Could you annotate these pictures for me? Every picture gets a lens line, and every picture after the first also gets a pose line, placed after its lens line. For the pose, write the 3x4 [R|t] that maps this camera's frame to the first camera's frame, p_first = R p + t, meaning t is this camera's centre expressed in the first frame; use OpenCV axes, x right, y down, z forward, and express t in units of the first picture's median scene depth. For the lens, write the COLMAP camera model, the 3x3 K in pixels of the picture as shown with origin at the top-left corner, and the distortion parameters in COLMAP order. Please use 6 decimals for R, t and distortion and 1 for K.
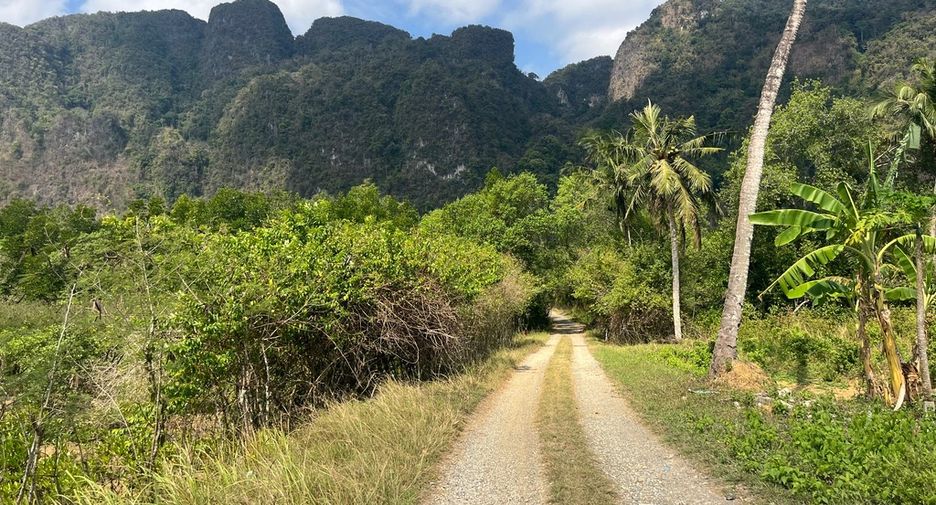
lens RADIAL K [[689.9, 0, 472.8], [0, 689.9, 242.9], [0, 0, 1]] dist [0.064490, -0.069951]
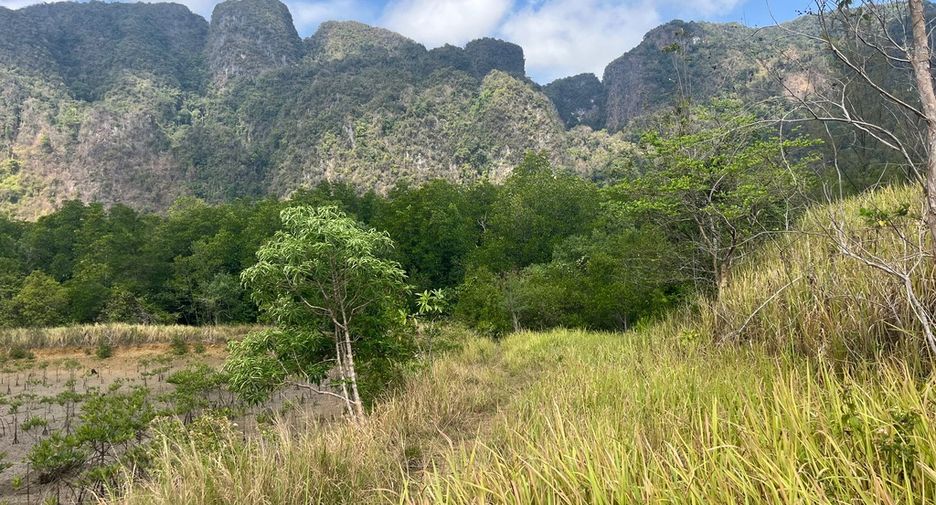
lens RADIAL K [[689.9, 0, 472.8], [0, 689.9, 242.9], [0, 0, 1]] dist [0.064490, -0.069951]
pose [[0.987944, 0.012500, 0.154303, -0.190858], [-0.010698, 0.999865, -0.012502, 0.005979], [-0.154438, 0.010700, 0.987944, -0.017547]]
